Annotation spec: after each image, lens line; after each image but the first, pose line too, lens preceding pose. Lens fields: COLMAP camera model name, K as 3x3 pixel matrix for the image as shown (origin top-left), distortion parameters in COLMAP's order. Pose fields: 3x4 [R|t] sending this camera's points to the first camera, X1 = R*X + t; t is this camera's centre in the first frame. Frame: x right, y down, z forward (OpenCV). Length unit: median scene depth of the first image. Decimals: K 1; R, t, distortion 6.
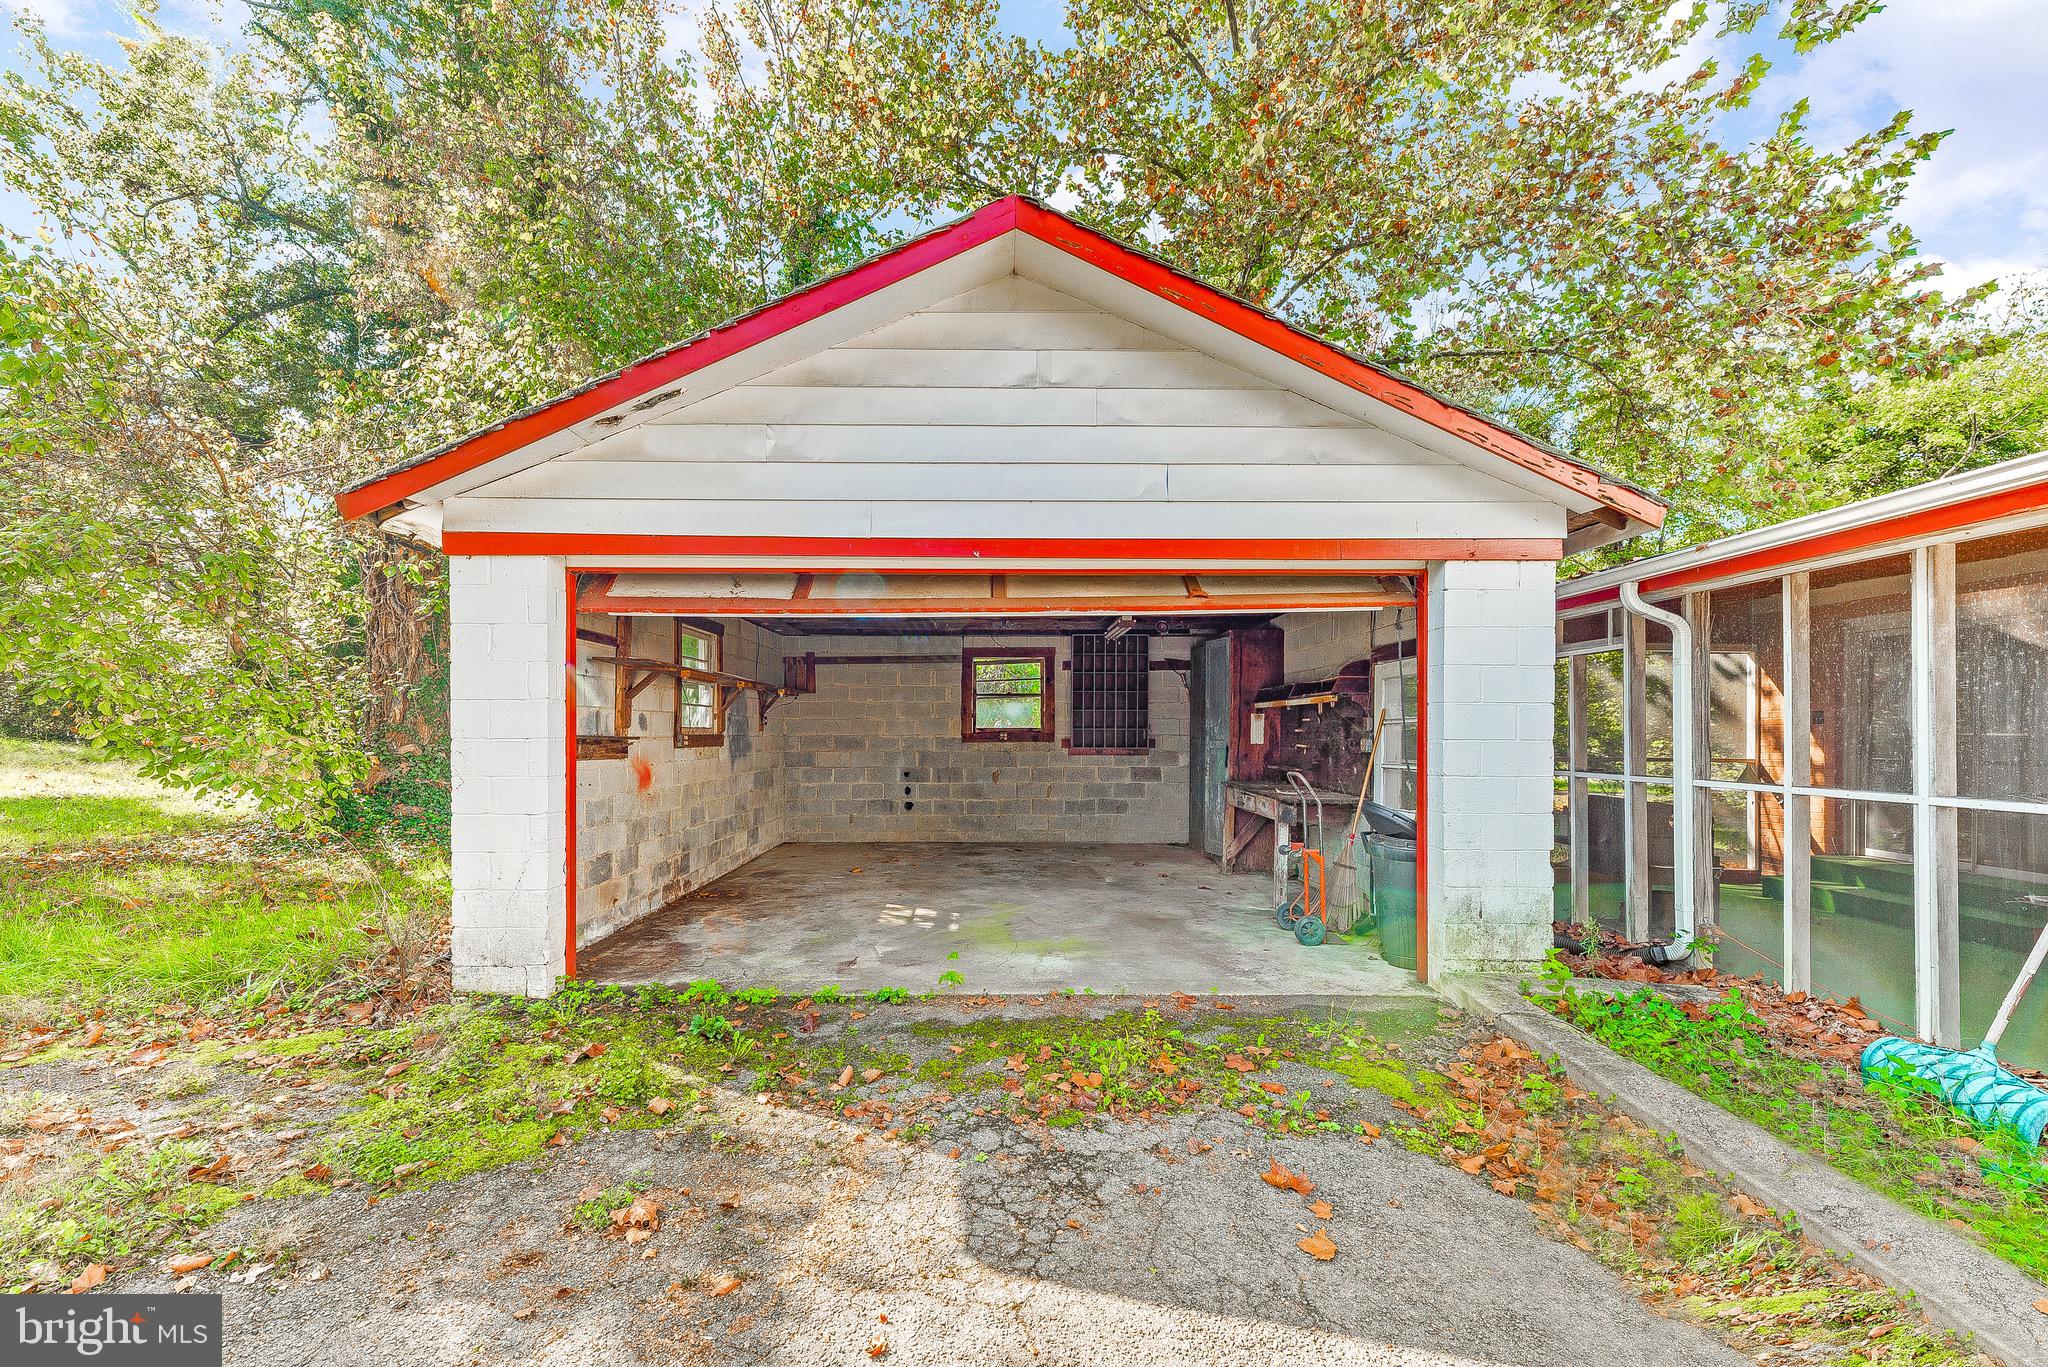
lens RADIAL K [[850.5, 0, 1002.8], [0, 850.5, 730.2], [0, 0, 1]] dist [0.013986, 0.000227]
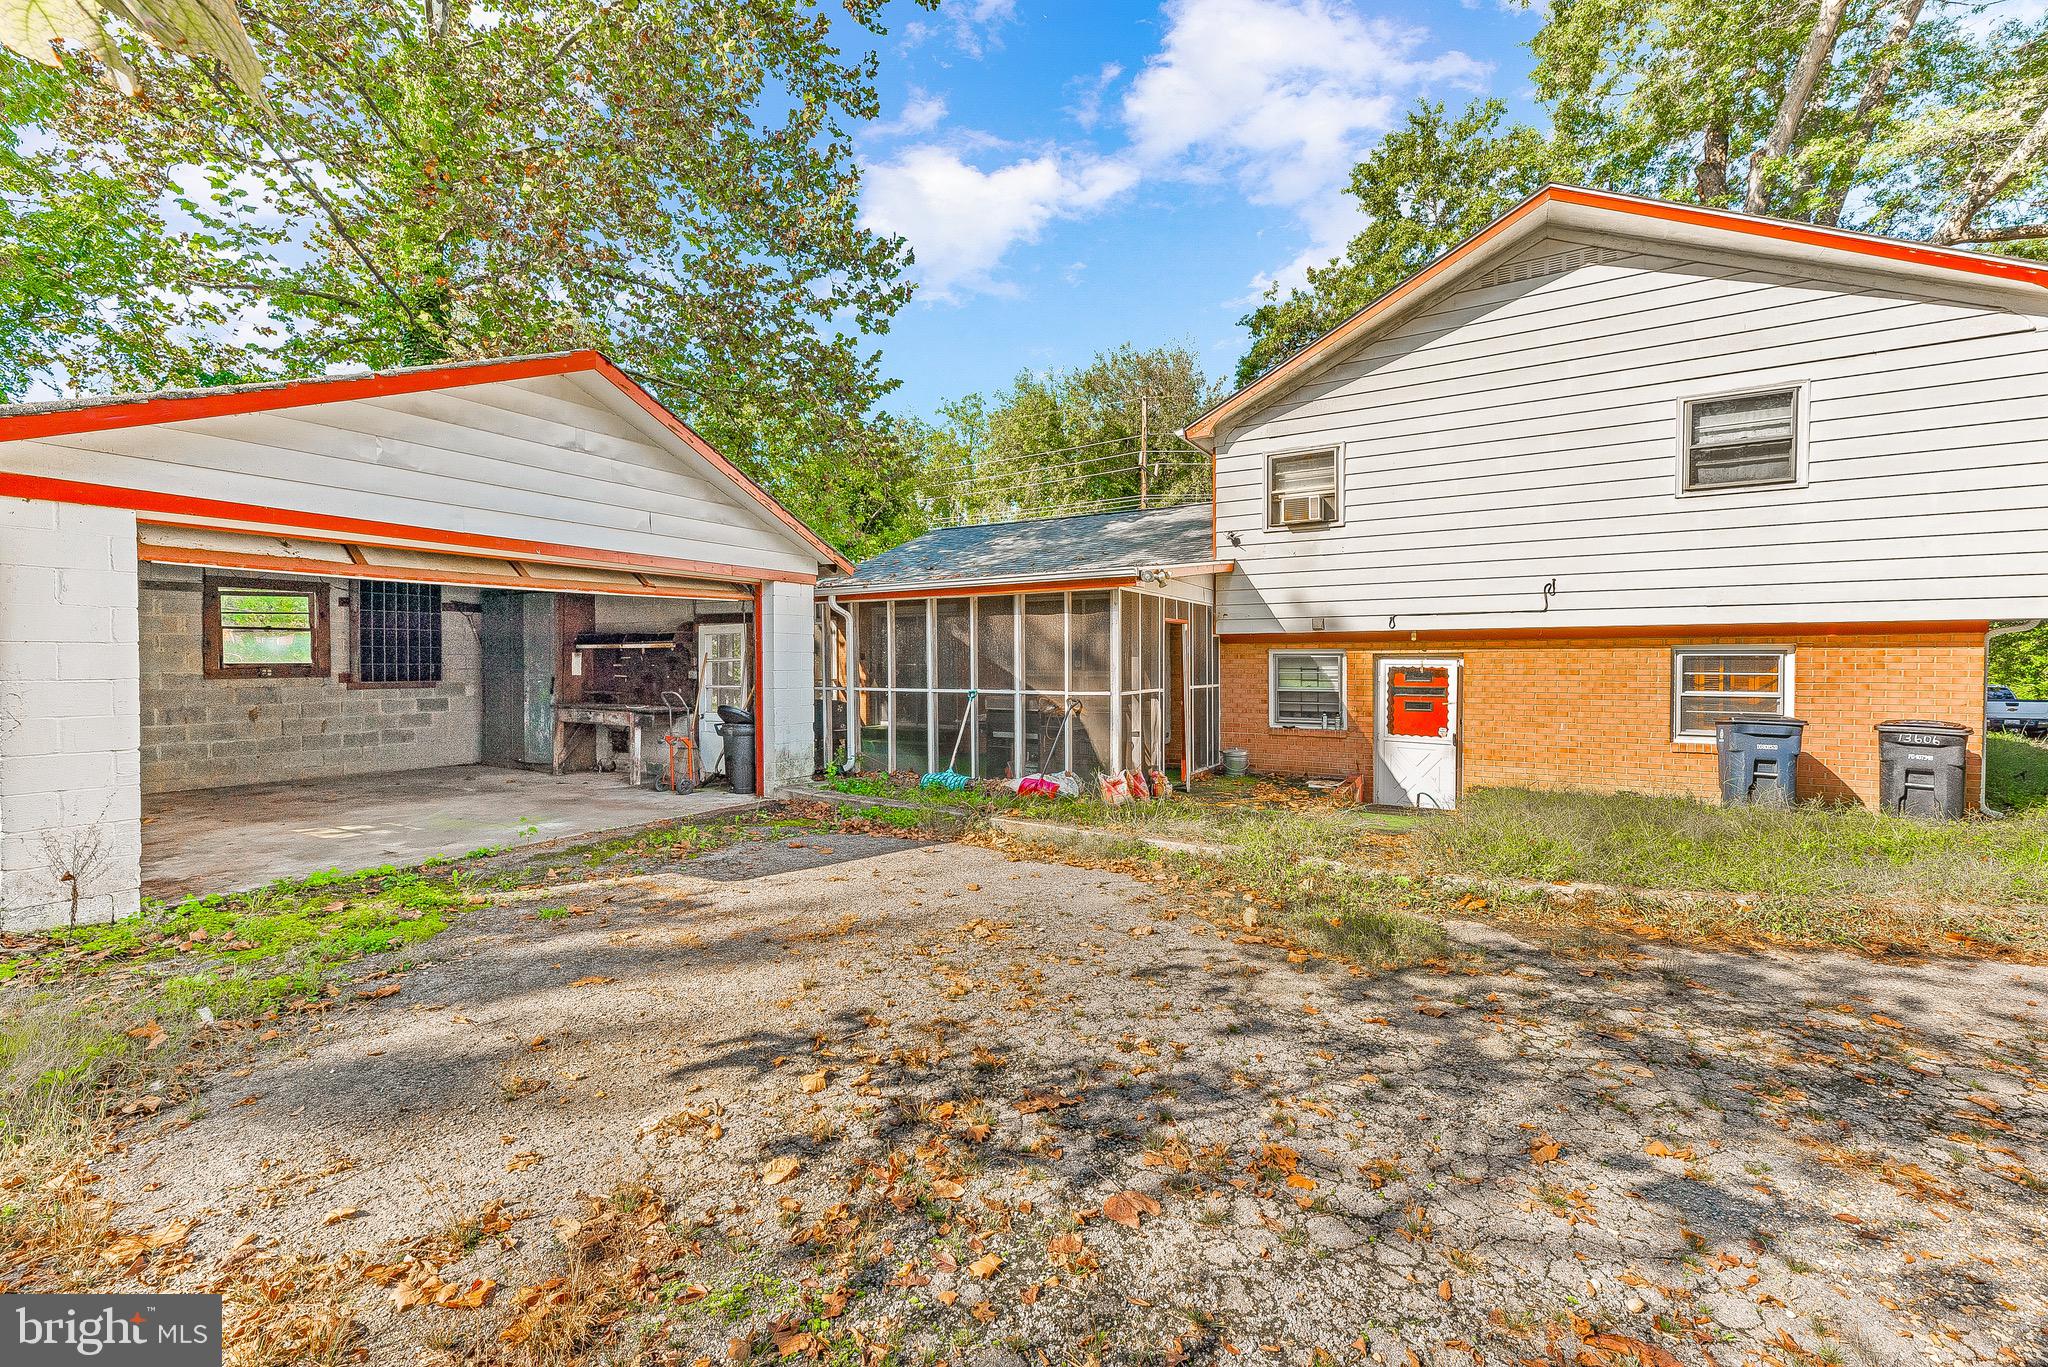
lens RADIAL K [[850.5, 0, 1023.7], [0, 850.5, 677.0], [0, 0, 1]] dist [0.013986, 0.000227]
pose [[0.518422, -0.017925, 0.854937, -0.481027], [0.000938, 0.999792, 0.020394, -0.007542], [-0.855124, -0.009771, 0.518331, -0.288483]]
